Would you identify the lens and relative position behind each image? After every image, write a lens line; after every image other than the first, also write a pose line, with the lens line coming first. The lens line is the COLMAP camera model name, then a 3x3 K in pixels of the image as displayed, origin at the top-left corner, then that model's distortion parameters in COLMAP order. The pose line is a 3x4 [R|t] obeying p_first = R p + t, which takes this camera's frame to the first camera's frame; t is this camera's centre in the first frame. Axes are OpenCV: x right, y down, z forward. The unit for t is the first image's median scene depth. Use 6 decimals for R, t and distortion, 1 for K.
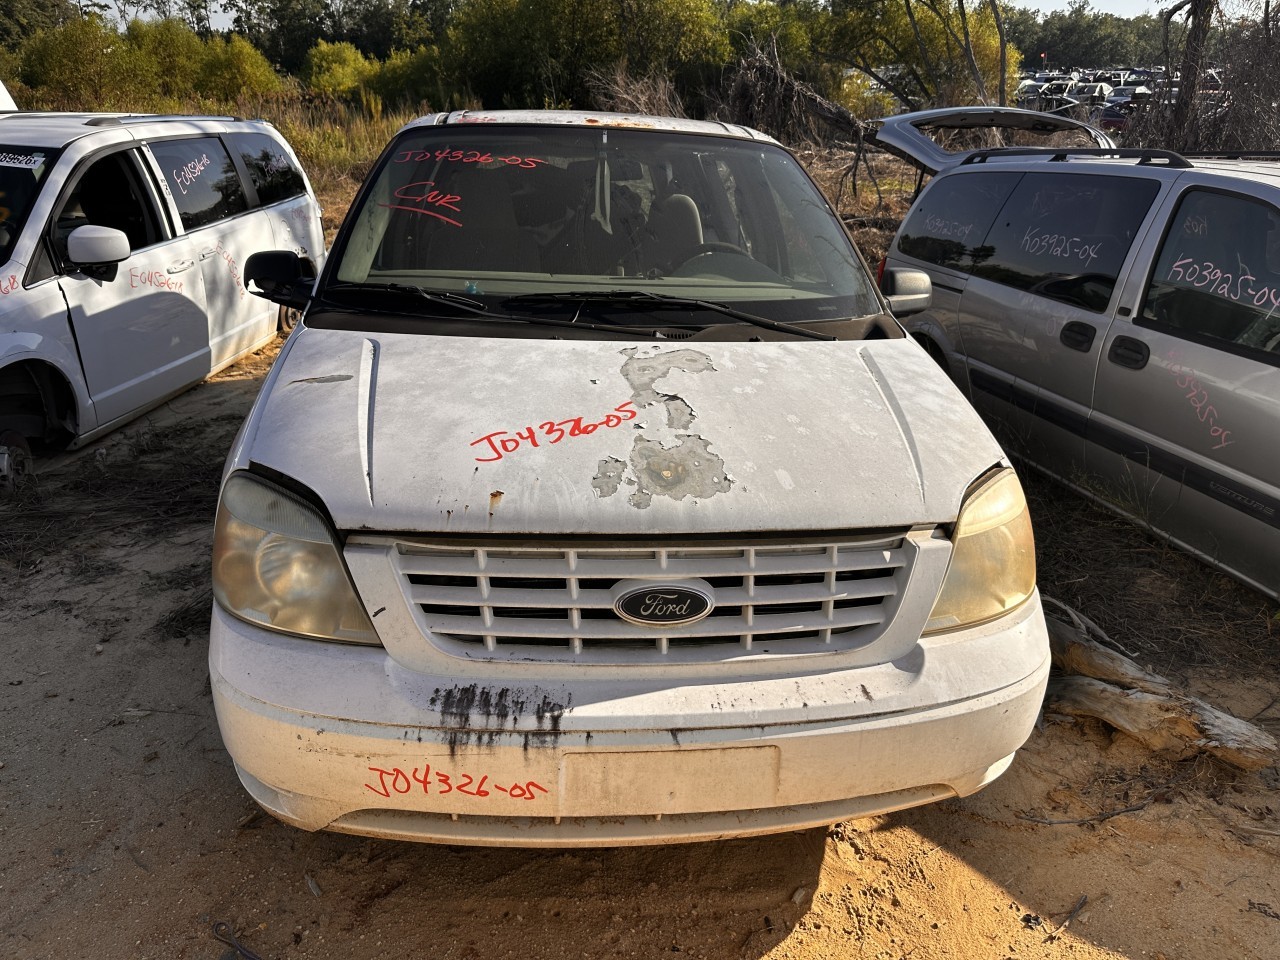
lens RADIAL K [[879.2, 0, 640.0], [0, 879.2, 480.0], [0, 0, 1]] dist [0.109316, -0.186394]
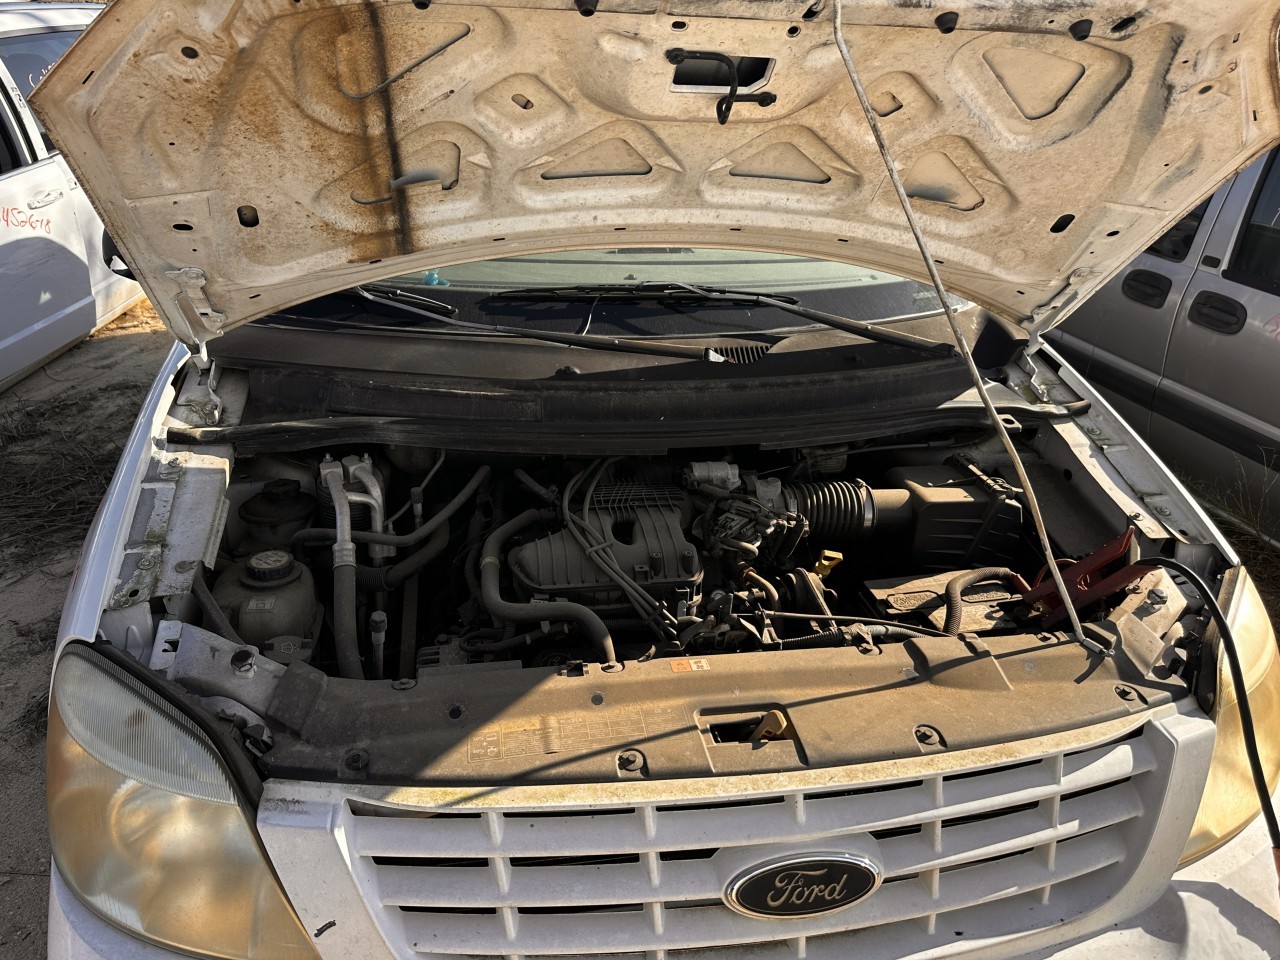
lens RADIAL K [[898.2, 0, 640.0], [0, 898.2, 480.0], [0, 0, 1]] dist [0.039178, -0.046533]
pose [[0.997774, -0.024846, 0.061883, -0.048017], [0.018467, 0.994654, 0.101595, -0.082101], [-0.064077, -0.100226, 0.992899, 0.174990]]
